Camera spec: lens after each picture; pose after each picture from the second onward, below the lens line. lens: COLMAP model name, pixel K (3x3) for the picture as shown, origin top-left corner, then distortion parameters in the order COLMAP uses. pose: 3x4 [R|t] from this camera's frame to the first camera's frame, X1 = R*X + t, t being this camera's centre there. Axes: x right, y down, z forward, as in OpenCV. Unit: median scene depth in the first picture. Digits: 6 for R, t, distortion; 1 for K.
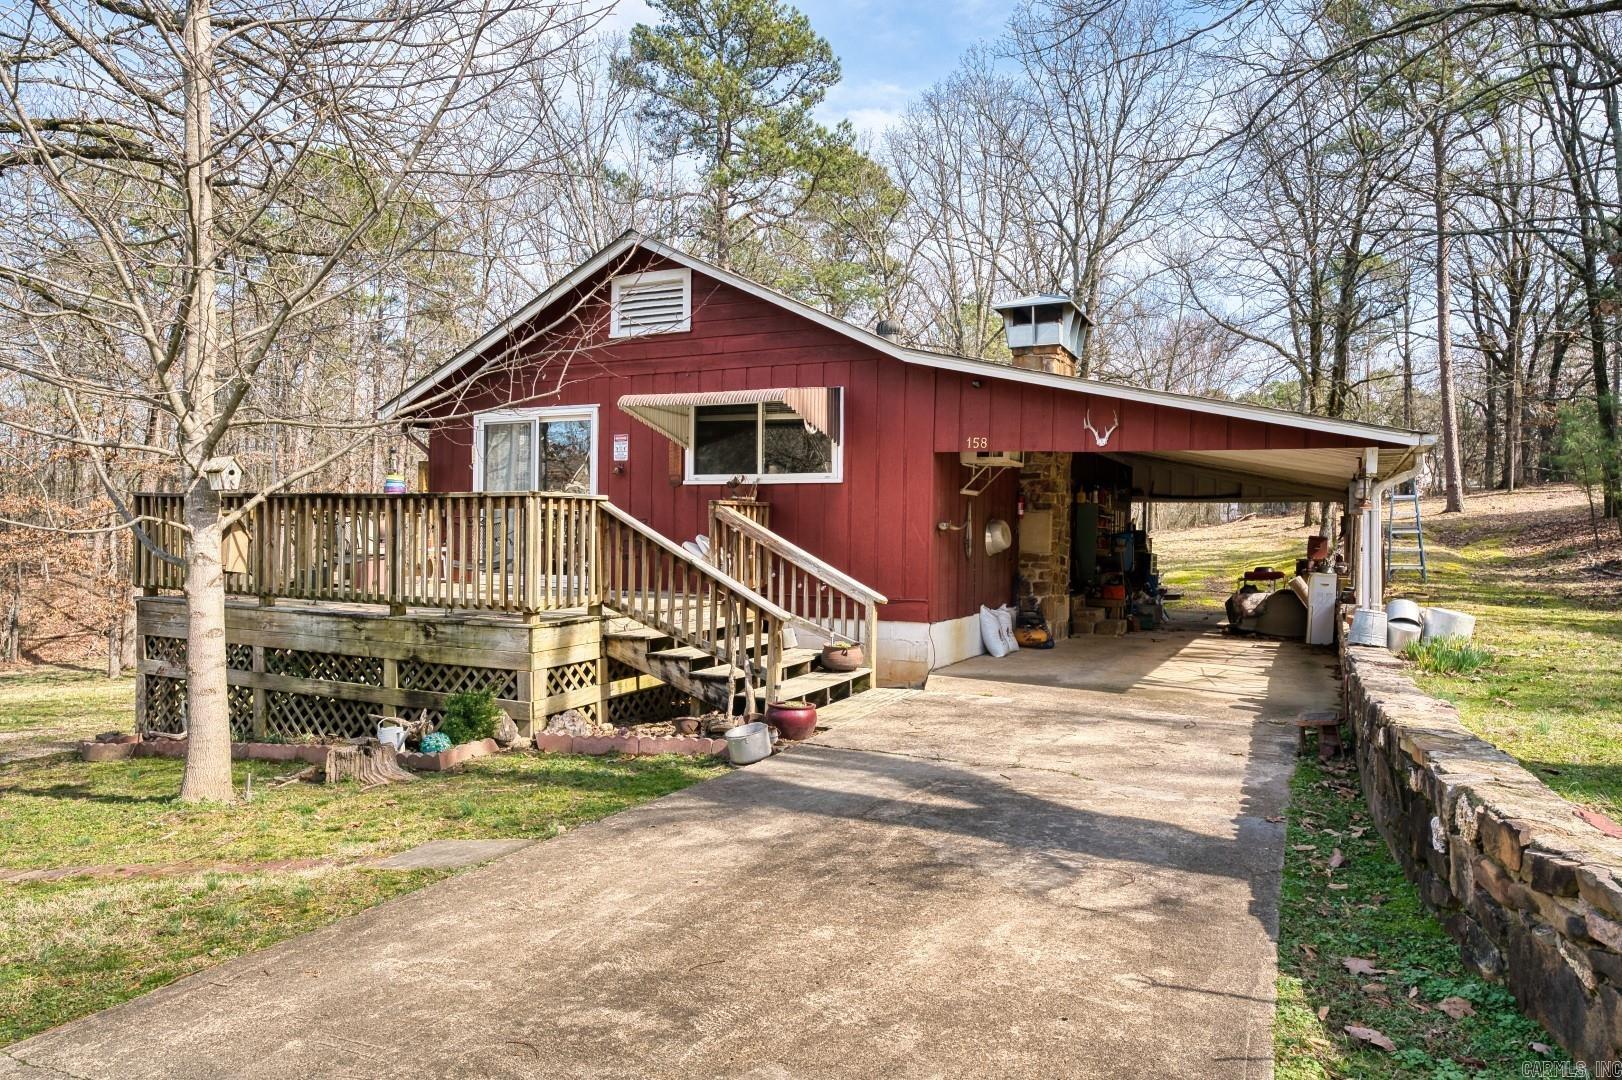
lens RADIAL K [[1111.3, 0, 801.8], [0, 1111.3, 537.1], [0, 0, 1]] dist [0.031680, -0.001219]
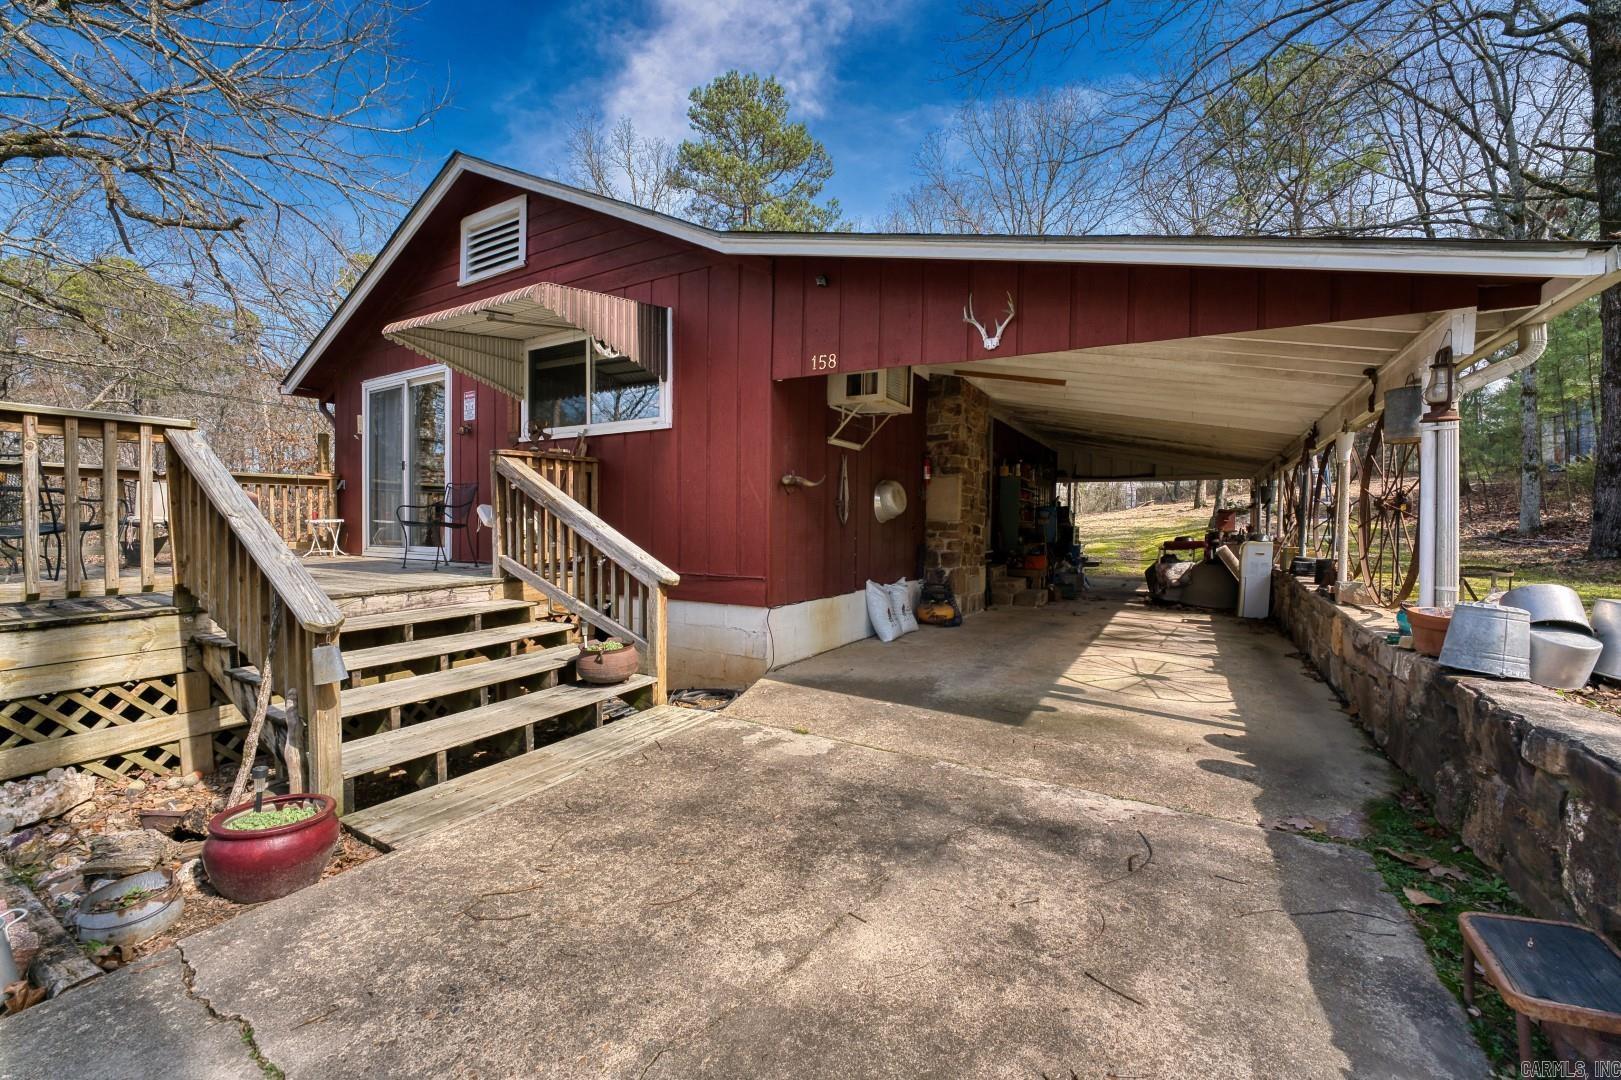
lens RADIAL K [[631.4, 0, 822.1], [0, 631.4, 539.2], [0, 0, 1]] dist [-0.023352, 0.000853]
pose [[0.996633, -0.004390, -0.081873, 0.166146], [0.006014, 0.999790, 0.019596, 0.020024], [0.081770, -0.020023, 0.996450, 0.513888]]
